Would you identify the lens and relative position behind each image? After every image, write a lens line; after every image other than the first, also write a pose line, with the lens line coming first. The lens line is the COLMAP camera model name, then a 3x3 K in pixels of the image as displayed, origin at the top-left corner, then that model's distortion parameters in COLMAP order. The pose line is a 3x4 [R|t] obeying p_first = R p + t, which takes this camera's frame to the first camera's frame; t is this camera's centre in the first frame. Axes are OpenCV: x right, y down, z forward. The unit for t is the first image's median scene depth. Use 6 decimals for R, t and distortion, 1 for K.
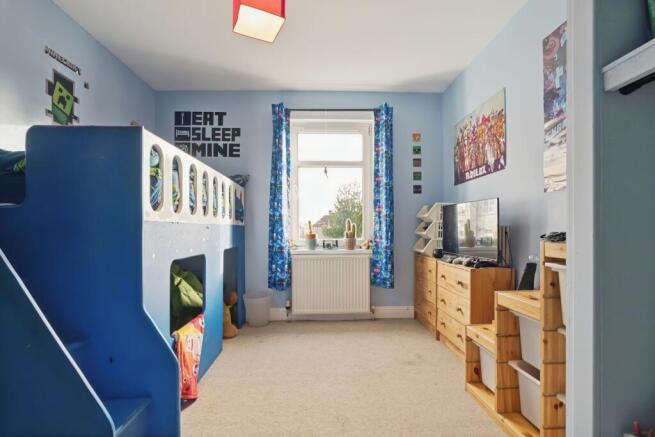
lens RADIAL K [[309.4, 0, 326.0], [0, 309.4, 224.9], [0, 0, 1]] dist [-0.021443, 0.001940]
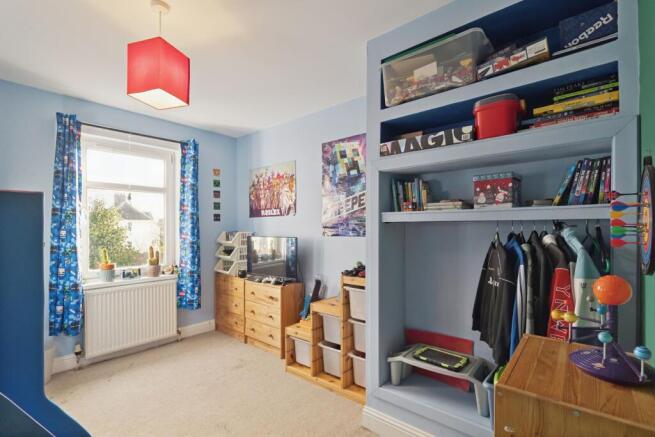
lens RADIAL K [[309.4, 0, 326.6], [0, 309.4, 220.9], [0, 0, 1]] dist [-0.021443, 0.001940]
pose [[0.674563, 0.011377, 0.738130, -0.298427], [-0.007175, 0.999935, -0.008855, -0.101890], [-0.738183, 0.000677, 0.674601, -0.088252]]
